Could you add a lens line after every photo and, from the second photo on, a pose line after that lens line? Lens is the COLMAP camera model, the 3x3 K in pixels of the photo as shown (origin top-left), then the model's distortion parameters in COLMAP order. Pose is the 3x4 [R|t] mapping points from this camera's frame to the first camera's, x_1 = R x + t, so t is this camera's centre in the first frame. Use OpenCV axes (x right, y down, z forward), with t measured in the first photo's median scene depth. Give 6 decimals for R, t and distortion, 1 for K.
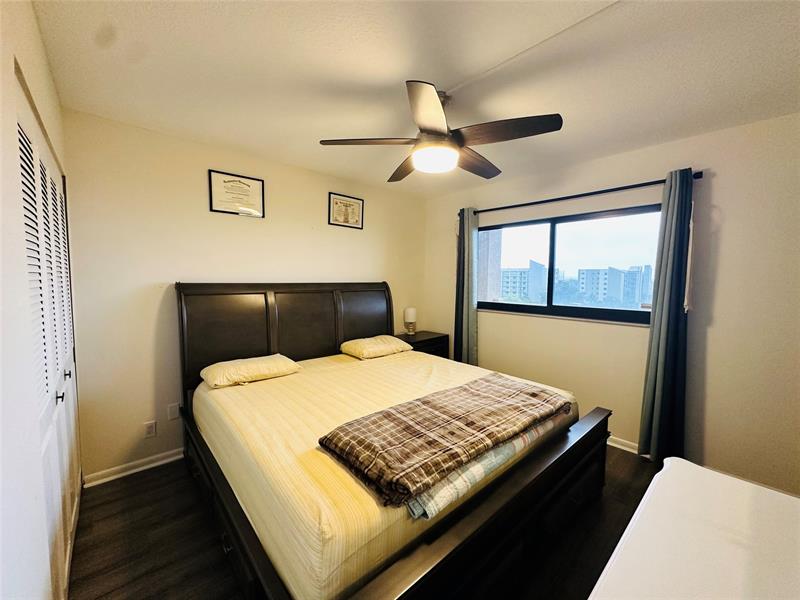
lens RADIAL K [[322.6, 0, 400.0], [0, 322.6, 300.0], [0, 0, 1]] dist [0.000169, 0.000133]
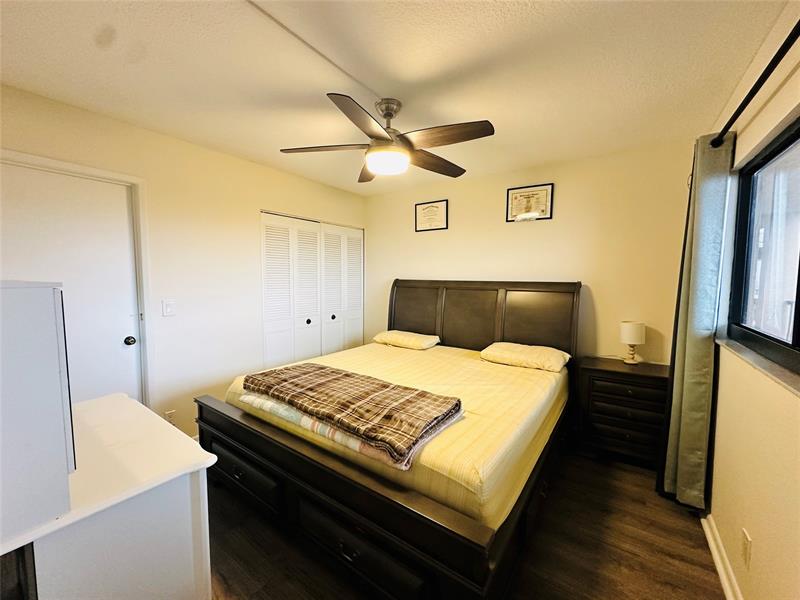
lens RADIAL K [[322.6, 0, 400.0], [0, 322.6, 300.0], [0, 0, 1]] dist [0.000169, 0.000133]
pose [[0.213177, 0.065262, -0.974831, 0.813971], [-0.074037, 0.995977, 0.050487, -0.026932], [0.974204, 0.061411, 0.217151, 0.572121]]
